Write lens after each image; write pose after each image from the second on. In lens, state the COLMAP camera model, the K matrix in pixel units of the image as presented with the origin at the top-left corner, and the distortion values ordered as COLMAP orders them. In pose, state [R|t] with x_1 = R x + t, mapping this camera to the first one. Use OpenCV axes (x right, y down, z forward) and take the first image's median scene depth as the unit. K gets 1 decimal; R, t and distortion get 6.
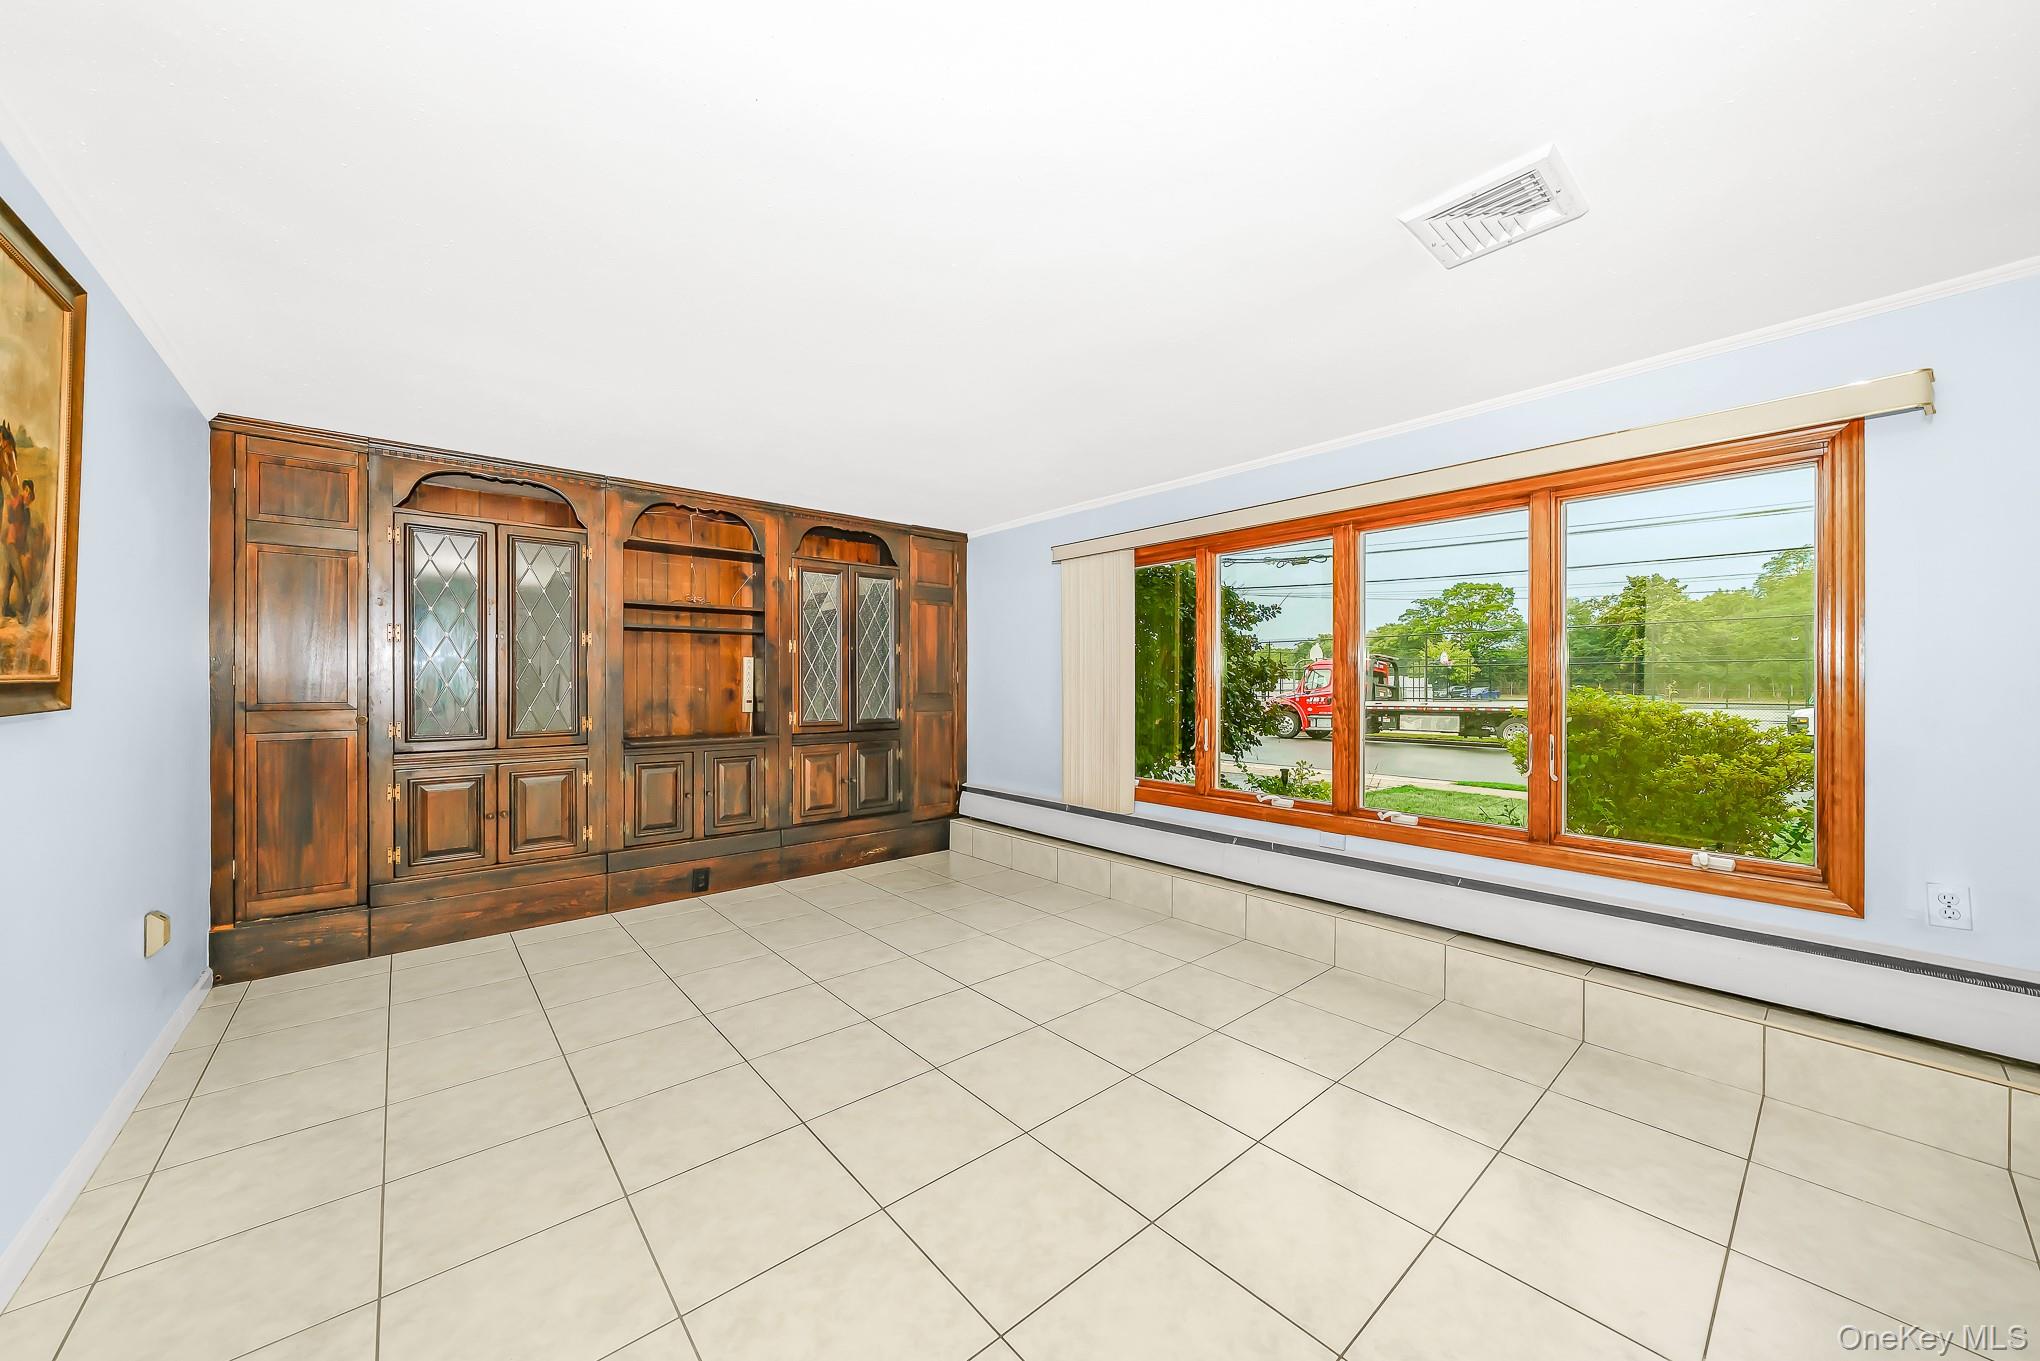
lens RADIAL K [[749.7, 0, 1021.1], [0, 749.7, 677.8], [0, 0, 1]] dist [-0.002483, -0.000324]
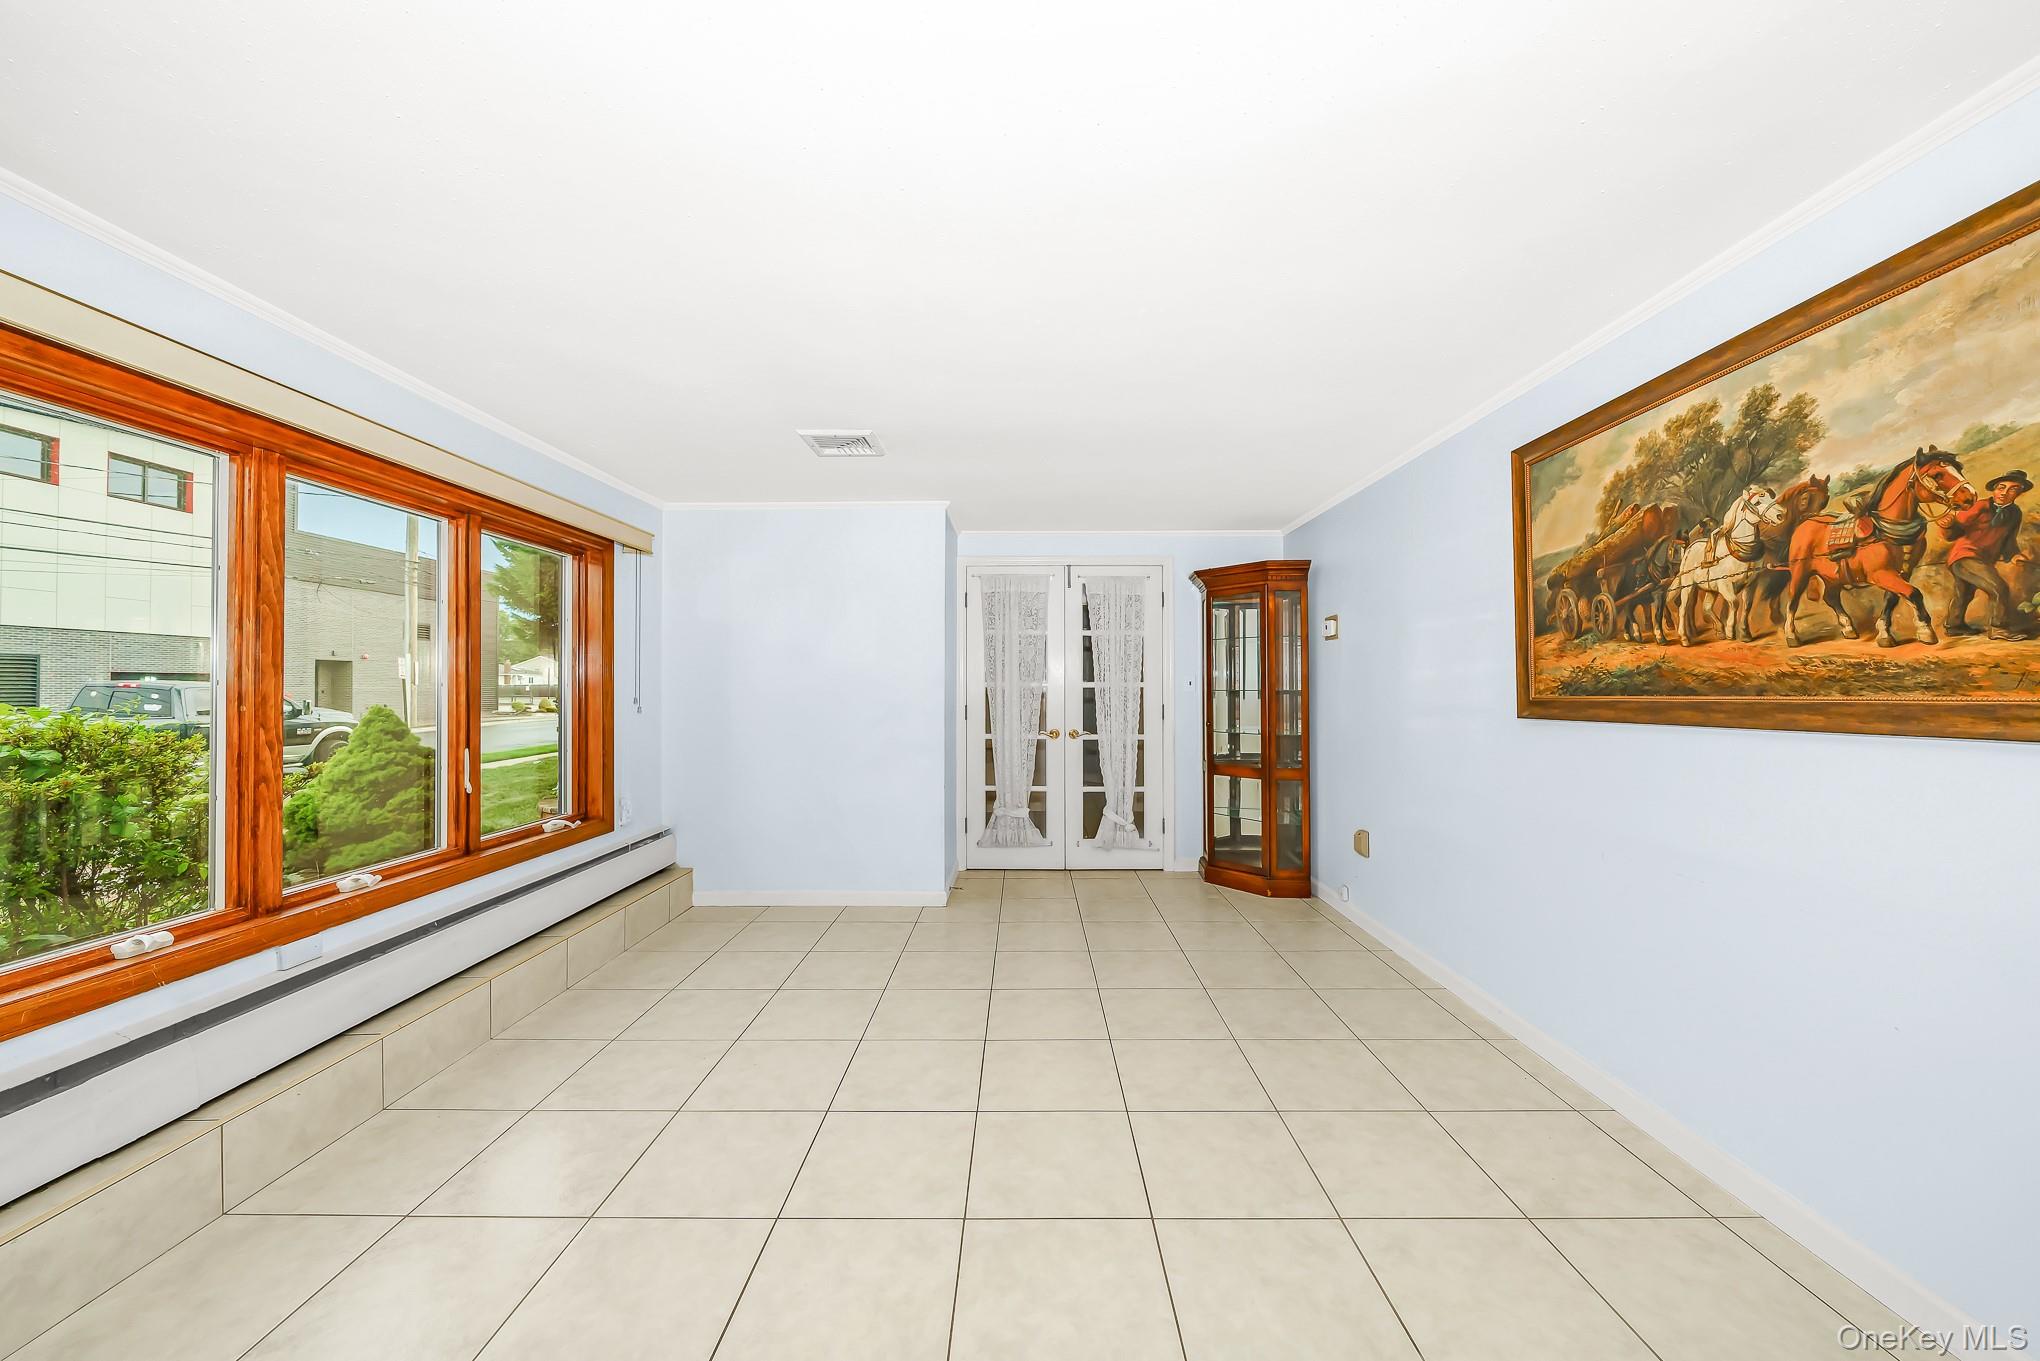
lens RADIAL K [[749.7, 0, 1021.1], [0, 749.7, 677.8], [0, 0, 1]] dist [-0.002483, -0.000324]
pose [[-0.757981, 0.009855, 0.652202, -0.363406], [-0.002090, 0.999844, -0.017536, -0.002907], [-0.652273, -0.014655, -0.757843, 0.859441]]
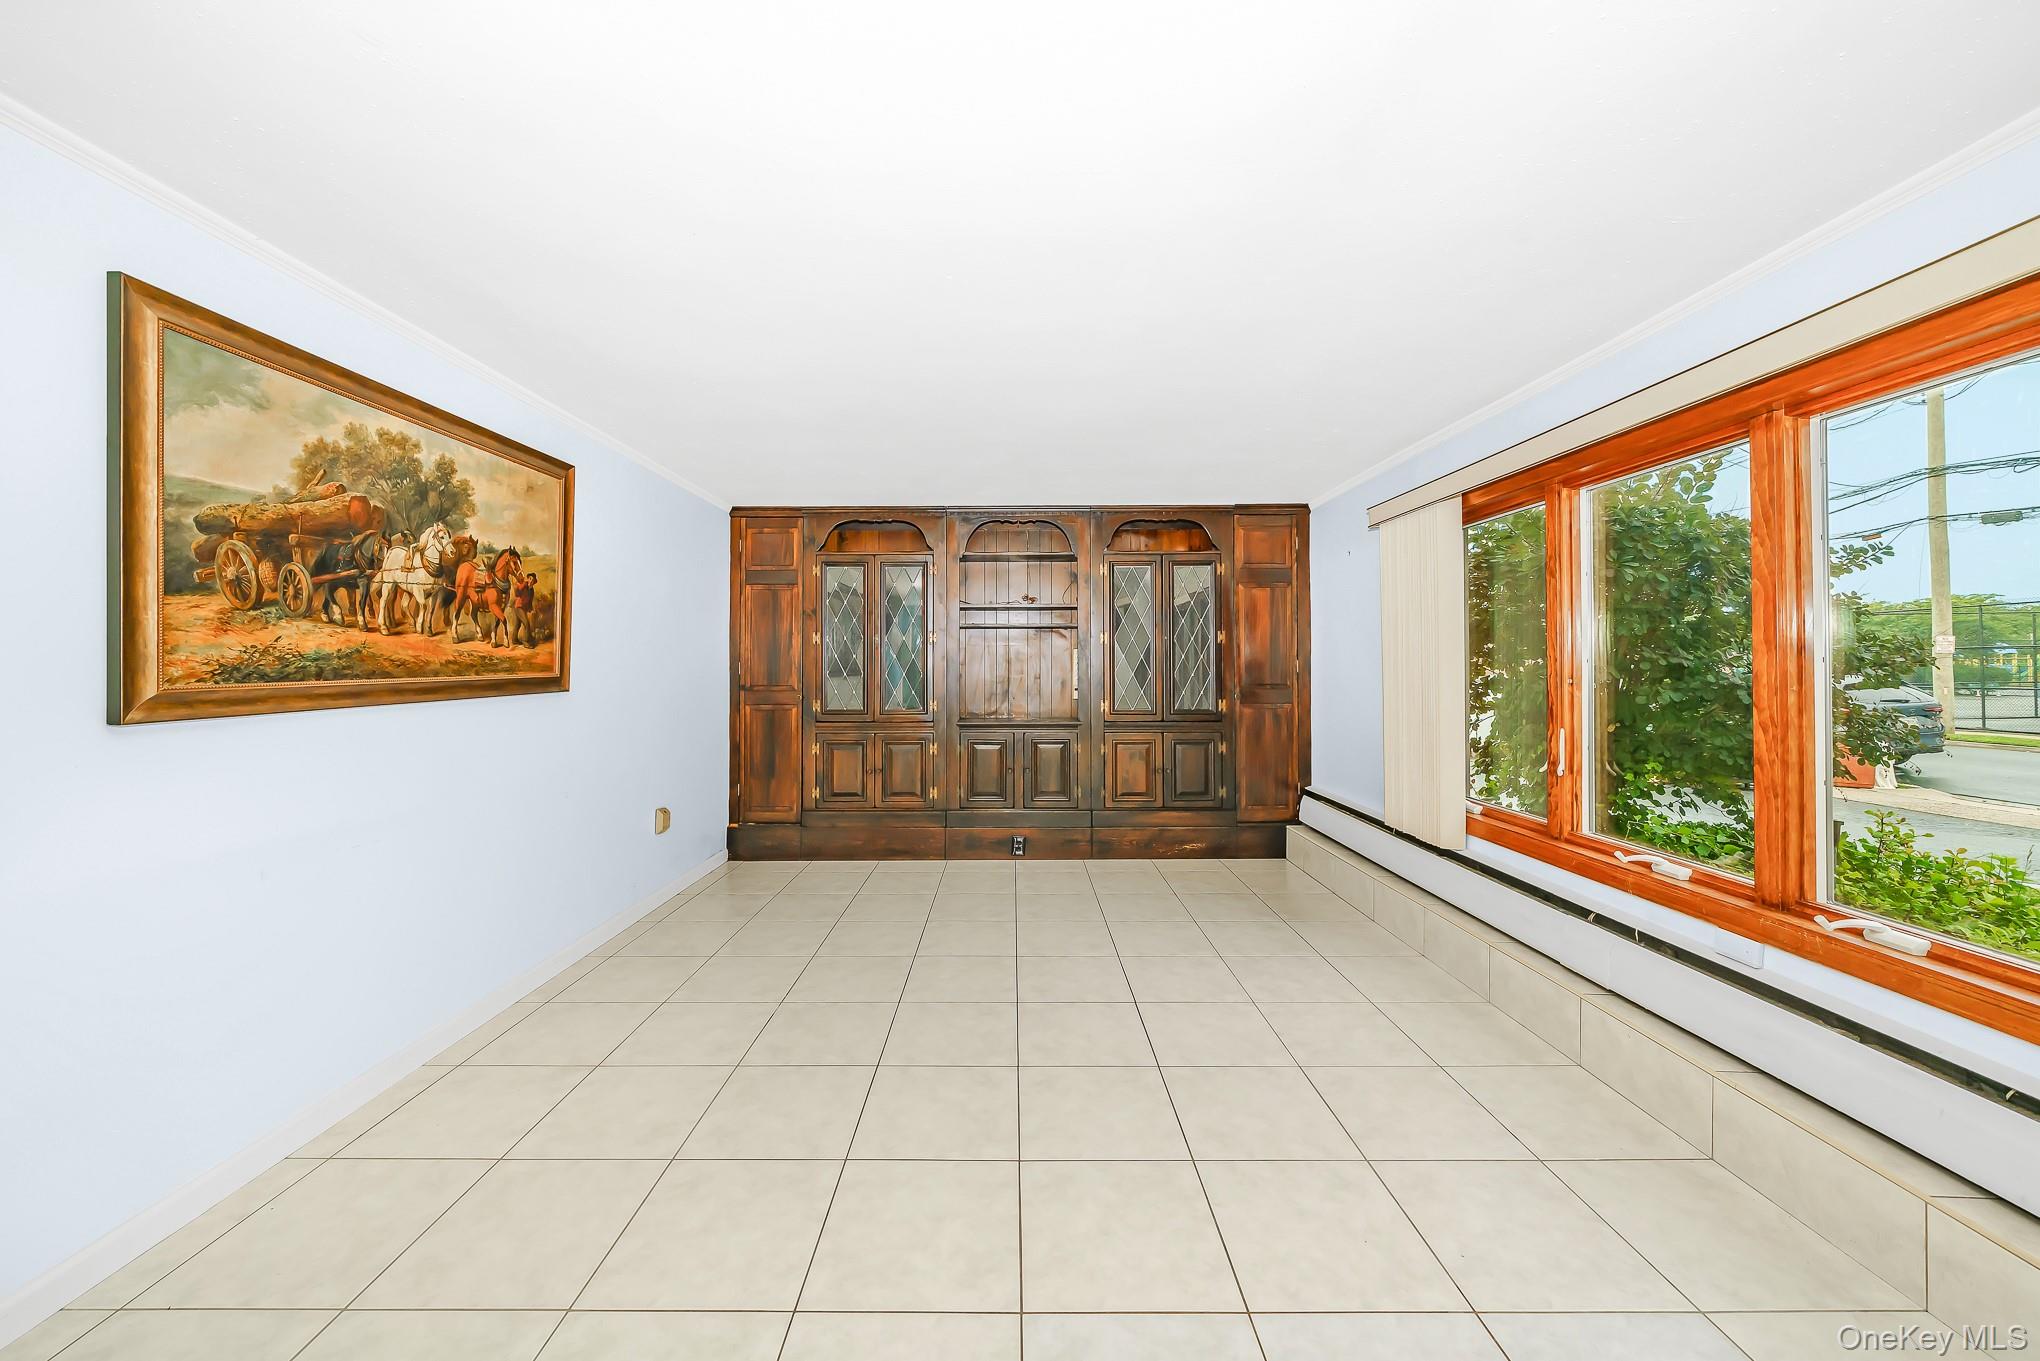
lens RADIAL K [[736.6, 0, 989.2], [0, 736.6, 650.2], [0, 0, 1]] dist [-0.001686, -0.000168]
pose [[0.743008, -0.015217, -0.669109, 0.292304], [0.005941, 0.999852, -0.016142, -0.009778], [0.669256, 0.008018, 0.742989, 0.134176]]
